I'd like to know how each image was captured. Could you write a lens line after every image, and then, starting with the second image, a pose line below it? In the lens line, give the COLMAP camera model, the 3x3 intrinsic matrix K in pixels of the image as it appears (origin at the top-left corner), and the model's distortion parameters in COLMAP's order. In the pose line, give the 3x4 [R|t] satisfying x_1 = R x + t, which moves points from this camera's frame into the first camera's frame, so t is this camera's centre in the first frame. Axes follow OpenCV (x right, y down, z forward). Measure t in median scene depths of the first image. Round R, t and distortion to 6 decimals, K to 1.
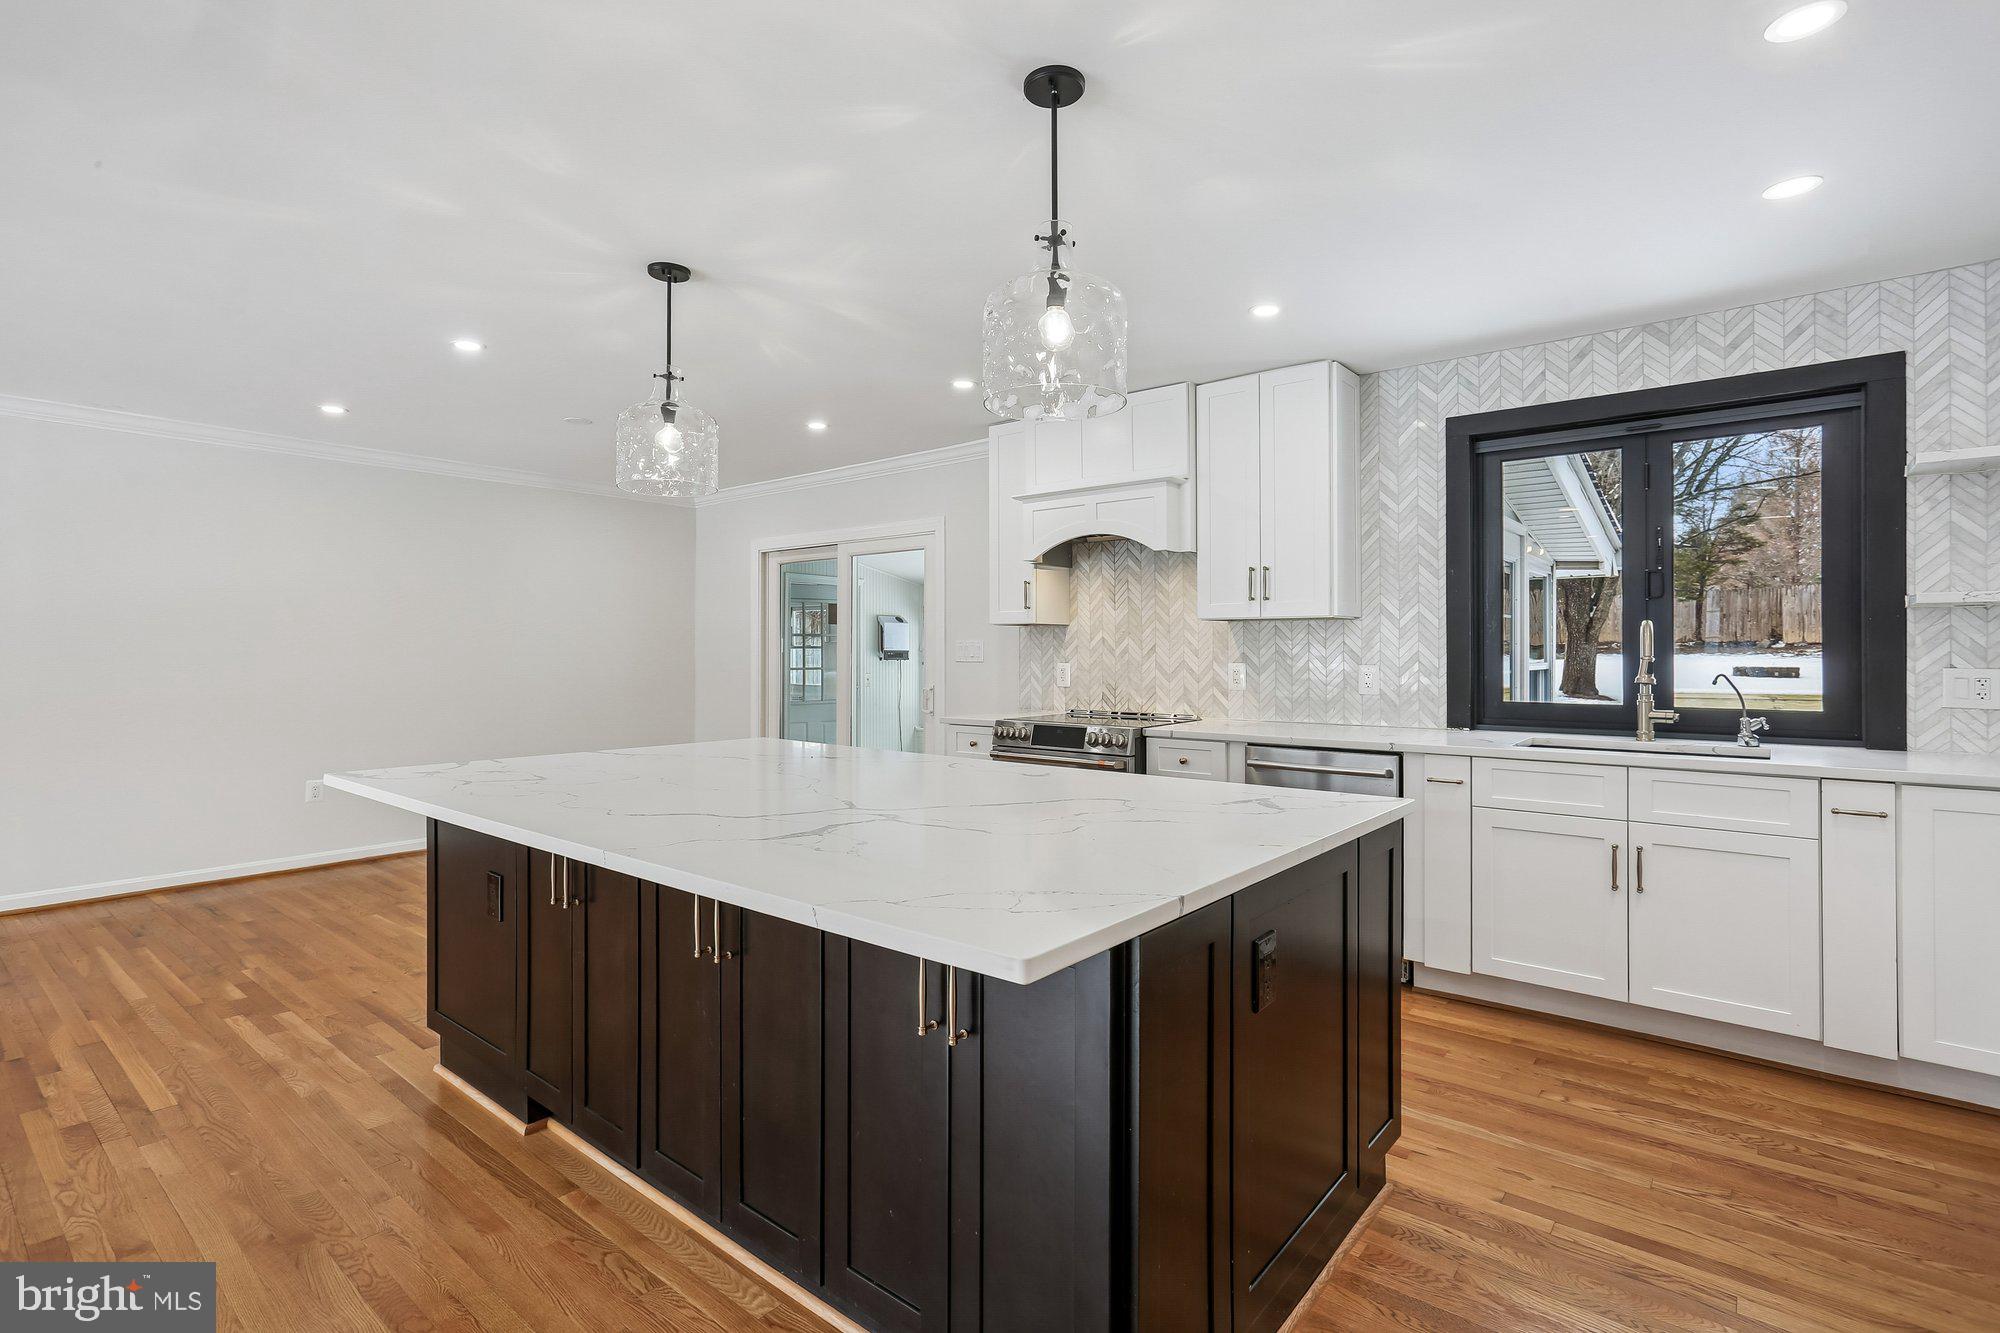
lens RADIAL K [[961.3, 0, 987.8], [0, 961.3, 639.6], [0, 0, 1]] dist [-0.025915, 0.028243]
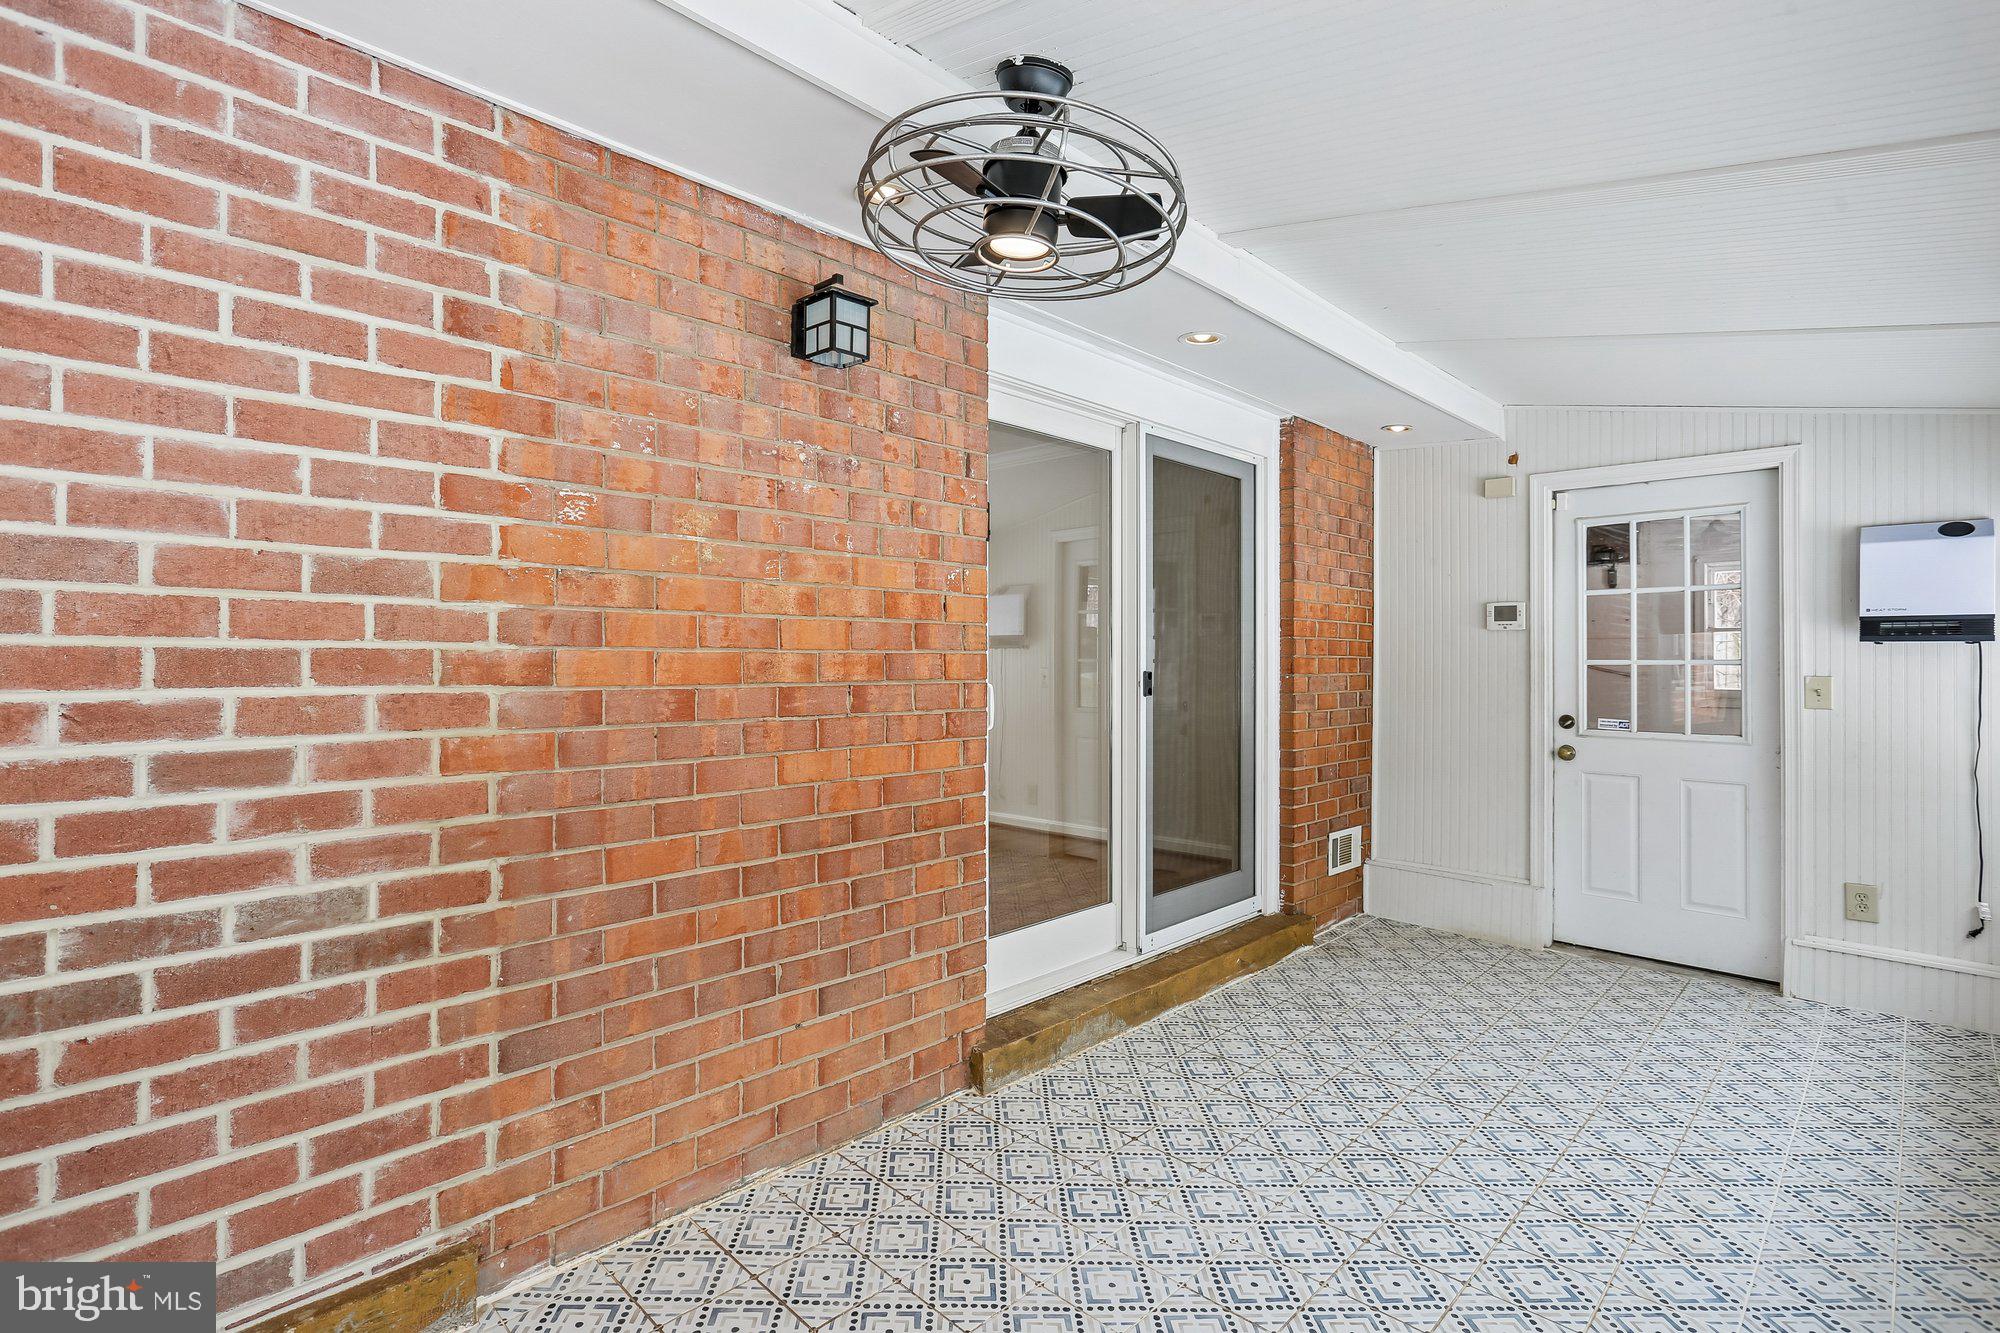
lens RADIAL K [[954.1, 0, 985.3], [0, 954.1, 654.5], [0, 0, 1]] dist [-0.009426, 0.006191]
pose [[-0.088873, -0.003776, -0.996036, 0.699235], [0.012174, 0.999914, -0.004877, 0.055732], [0.995969, -0.012559, -0.088819, 1.627862]]
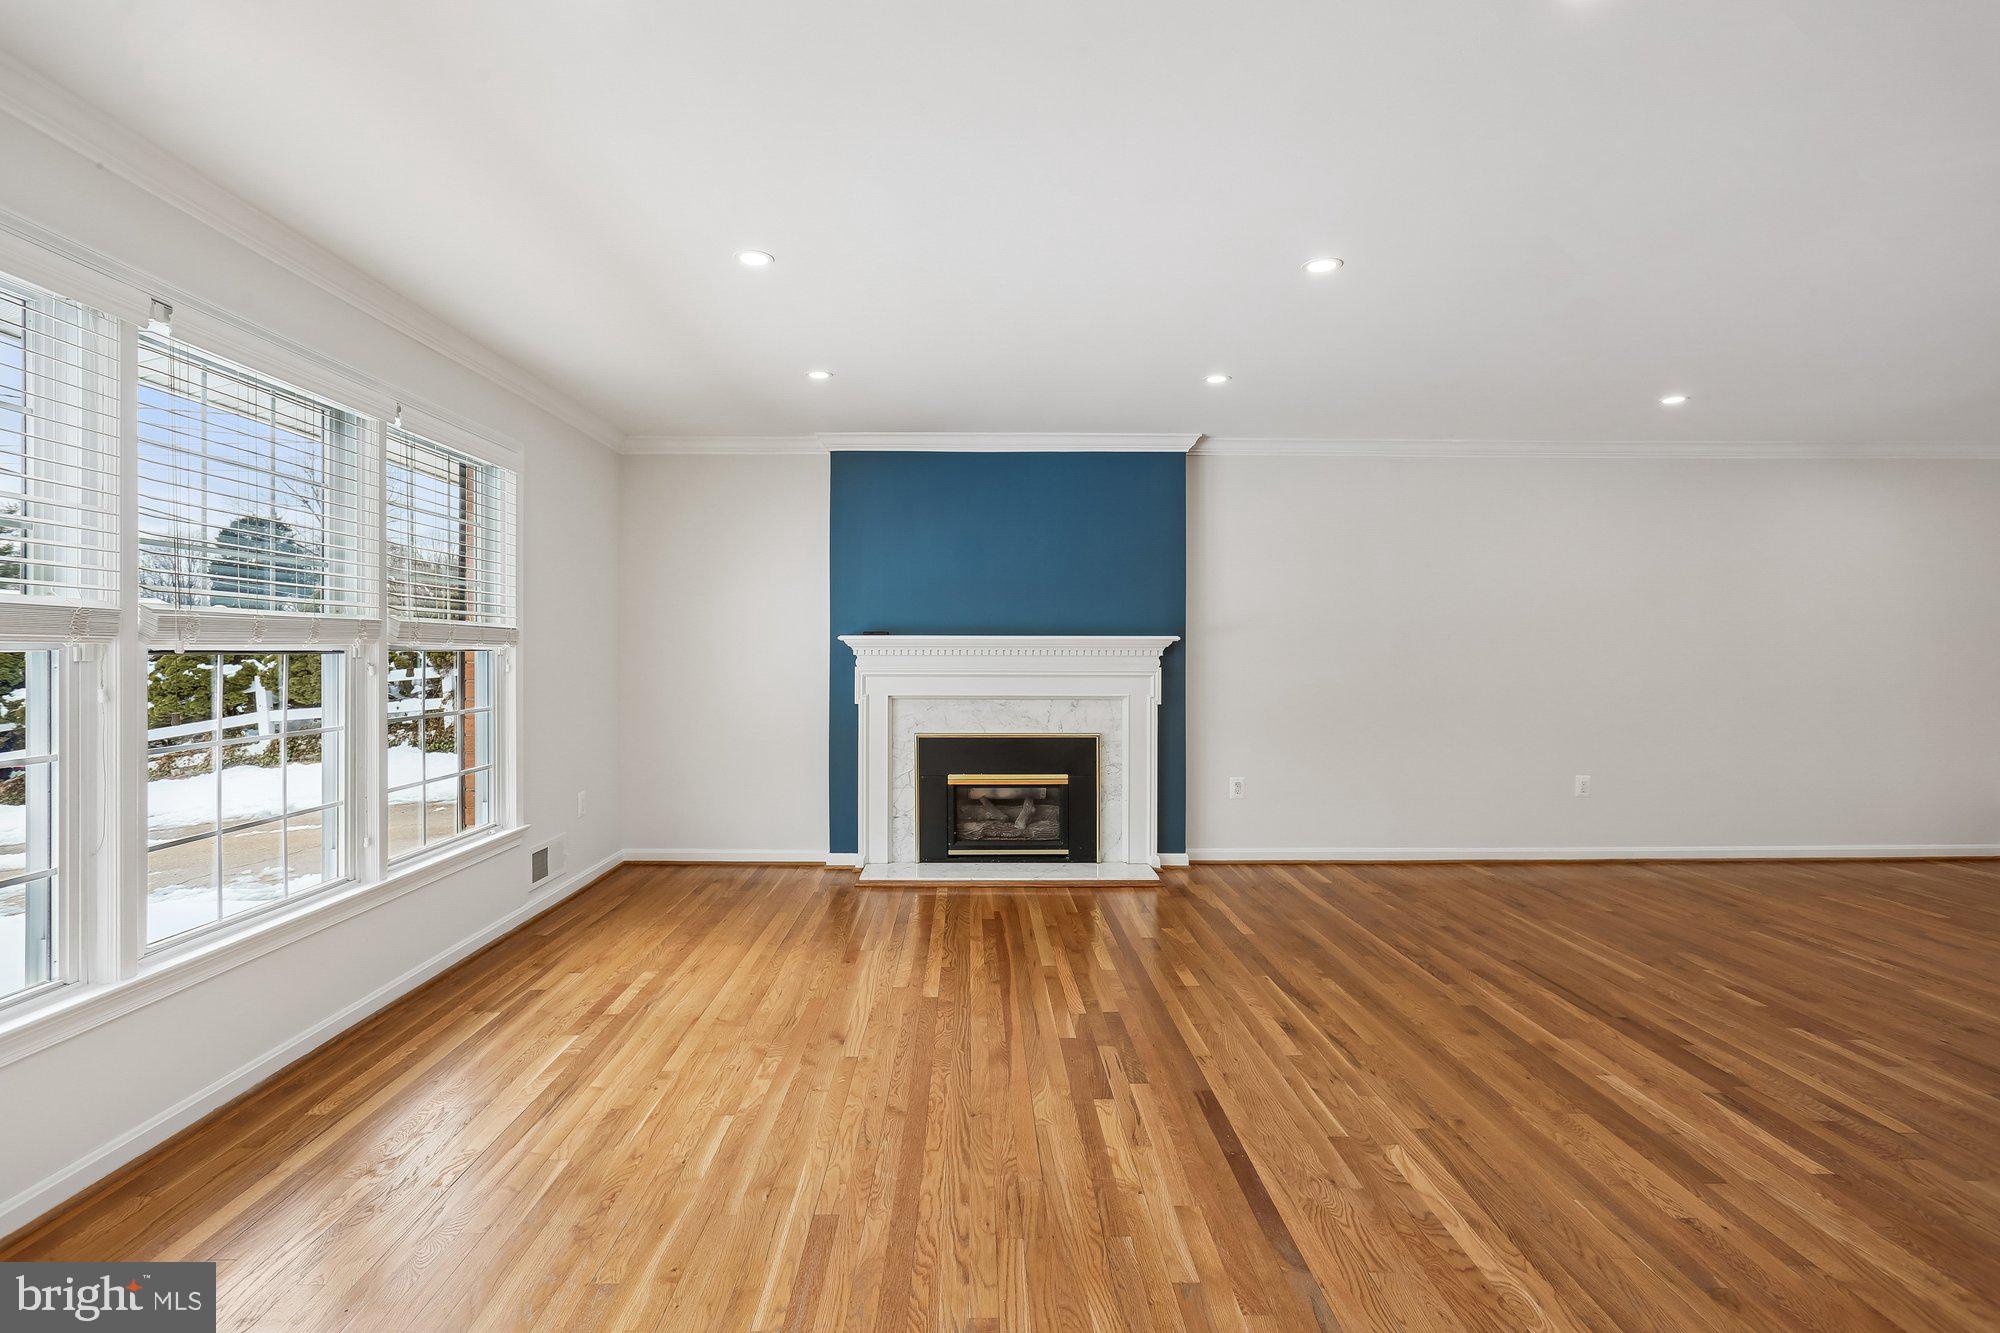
lens RADIAL K [[954.1, 0, 985.3], [0, 954.1, 654.5], [0, 0, 1]] dist [-0.009426, 0.006191]
pose [[0.654844, 0.004708, -0.755750, -0.474363], [0.007745, 0.999886, 0.012940, 0.001232], [0.755725, -0.014327, 0.654733, -0.197431]]
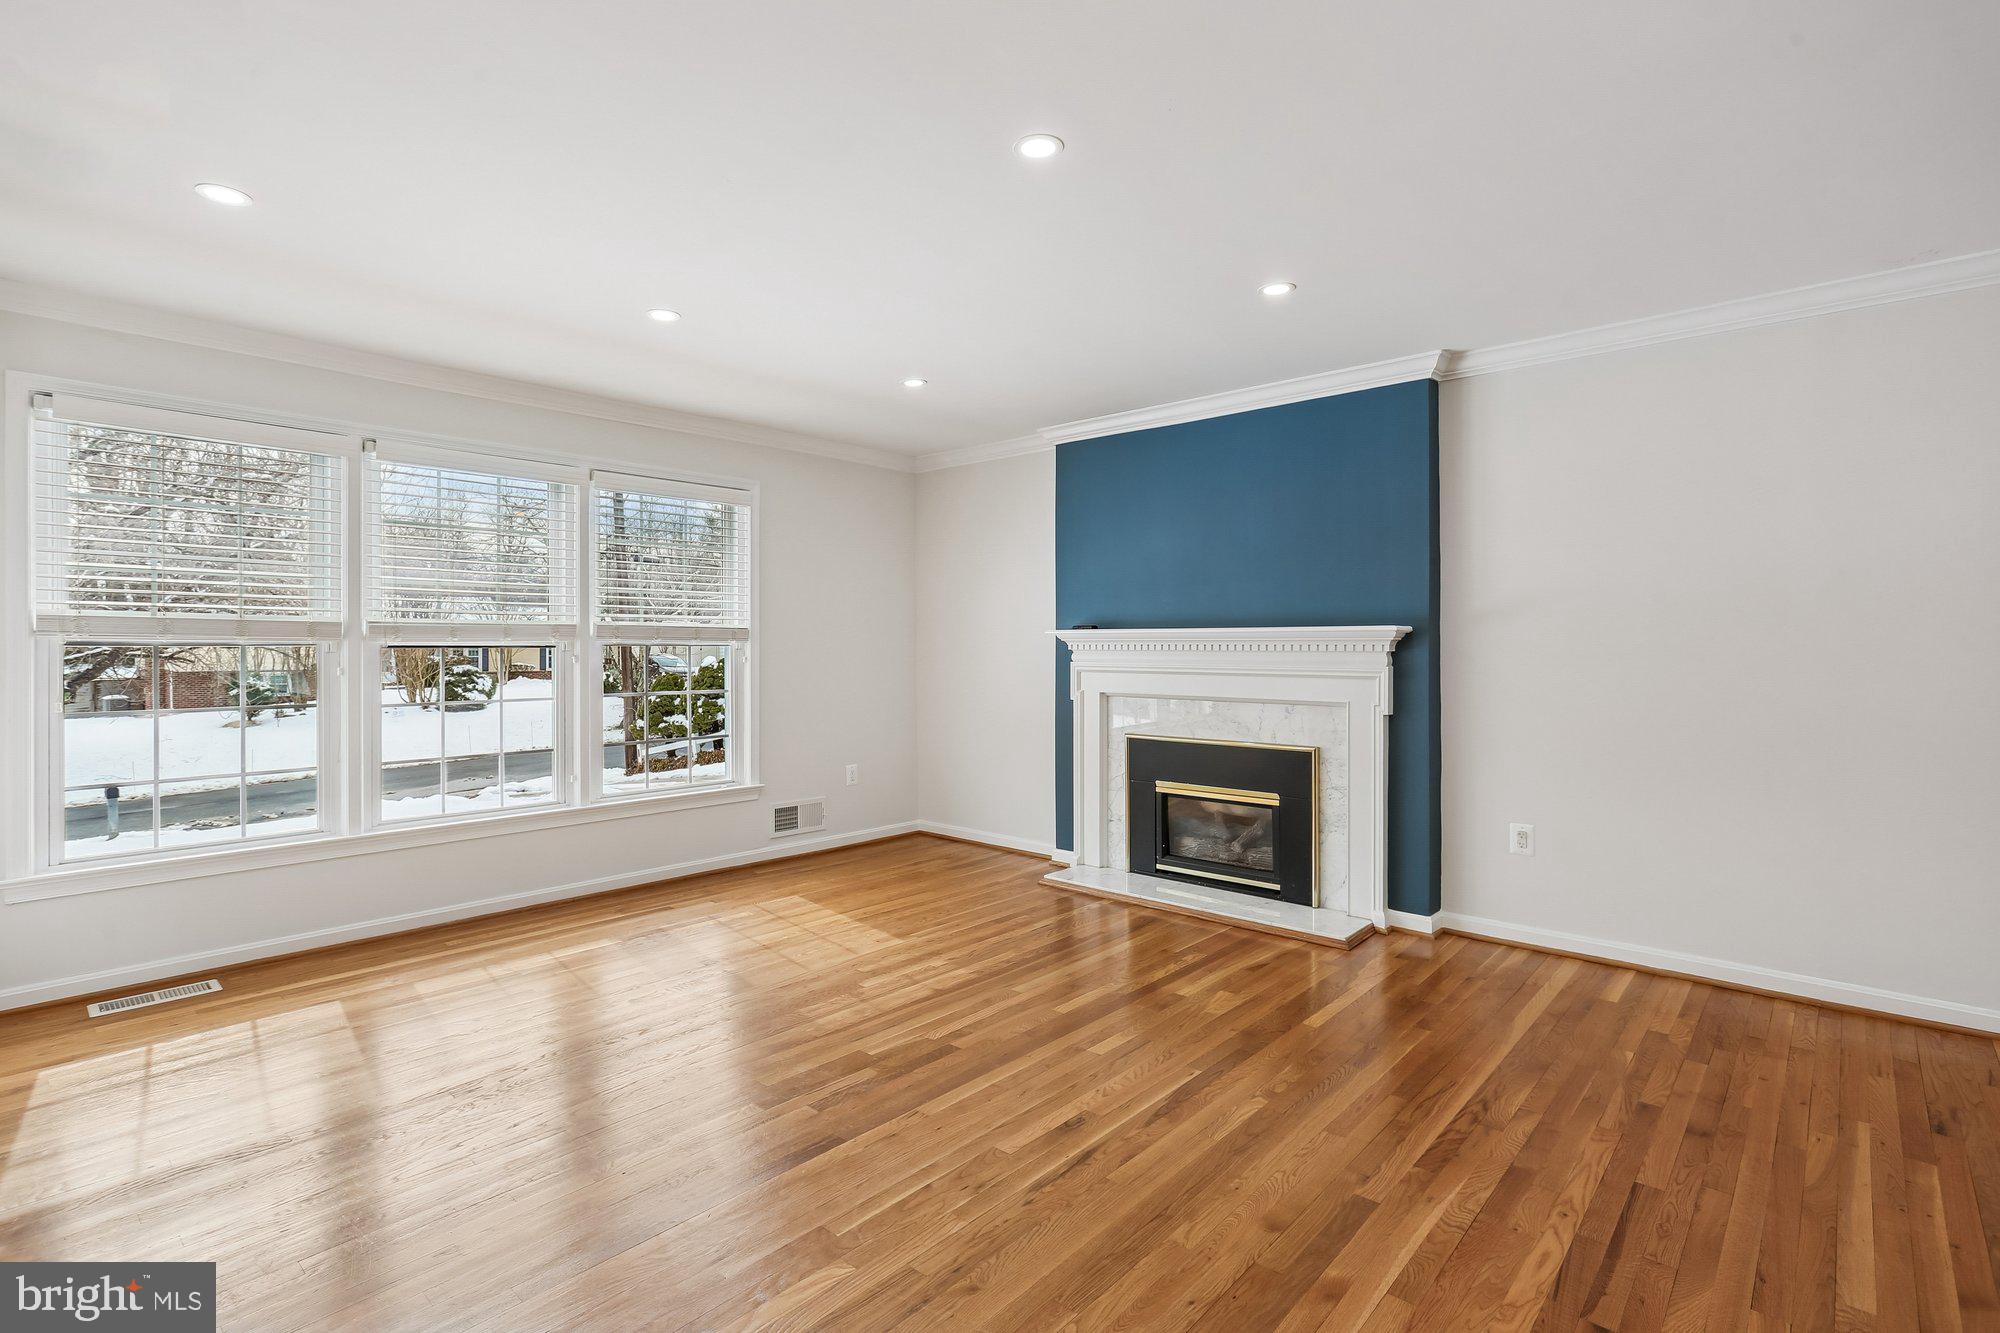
lens RADIAL K [[954.1, 0, 985.3], [0, 954.1, 654.5], [0, 0, 1]] dist [-0.009426, 0.006191]
pose [[-0.043818, 0.008562, -0.999003, -0.287662], [0.013587, 0.999876, 0.007974, 0.012184], [0.998947, -0.013224, -0.043928, 0.484786]]
